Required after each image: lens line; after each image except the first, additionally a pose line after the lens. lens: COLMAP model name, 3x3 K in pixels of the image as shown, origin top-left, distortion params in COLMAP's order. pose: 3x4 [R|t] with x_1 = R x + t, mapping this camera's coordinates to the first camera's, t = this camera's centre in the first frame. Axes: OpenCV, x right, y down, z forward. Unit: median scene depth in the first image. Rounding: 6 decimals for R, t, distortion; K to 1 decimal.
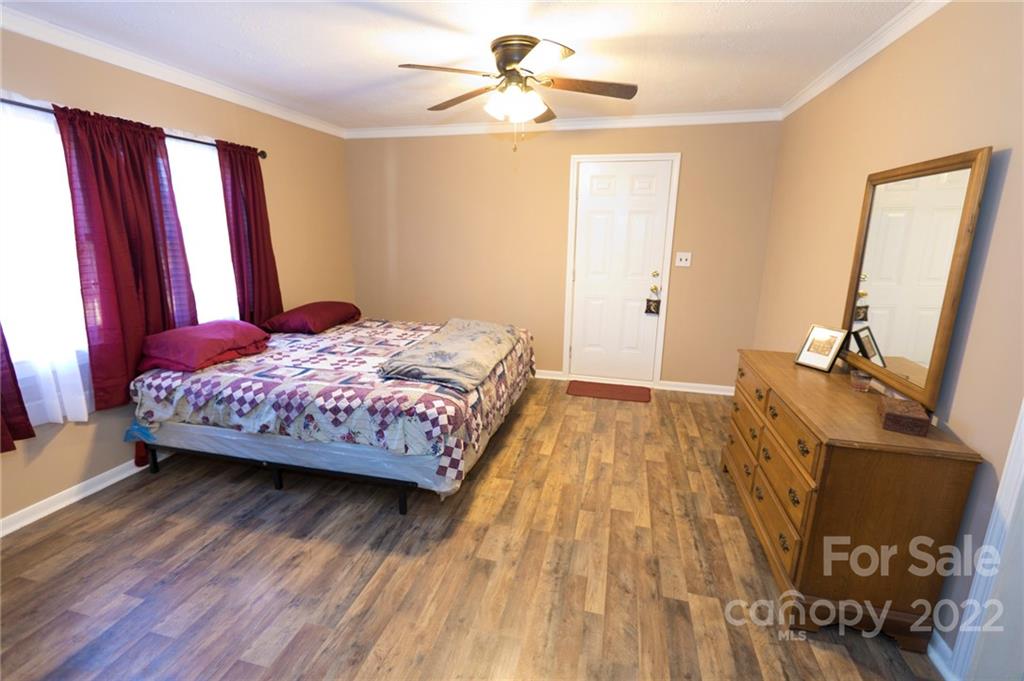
lens RADIAL K [[447.8, 0, 512.0], [0, 447.8, 340.5], [0, 0, 1]] dist [0.001909, -0.000008]
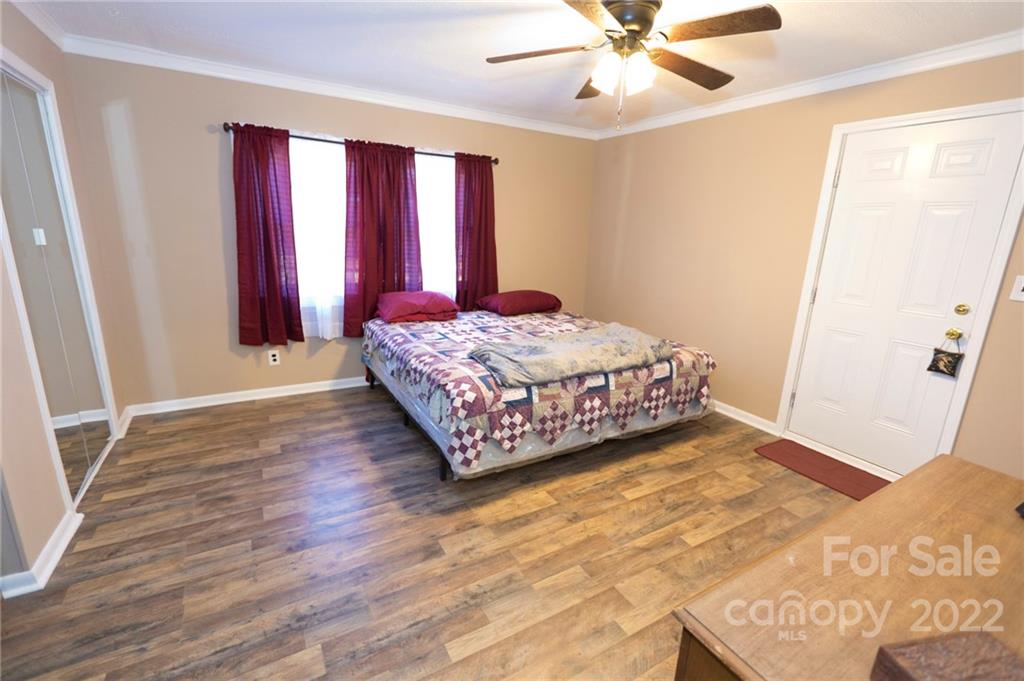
lens RADIAL K [[447.8, 0, 512.0], [0, 447.8, 340.5], [0, 0, 1]] dist [0.001909, -0.000008]
pose [[0.698921, 0.190369, -0.689397, 0.523013], [-0.200527, 0.977421, 0.066607, -0.046672], [0.686512, 0.091689, 0.721314, 0.280562]]
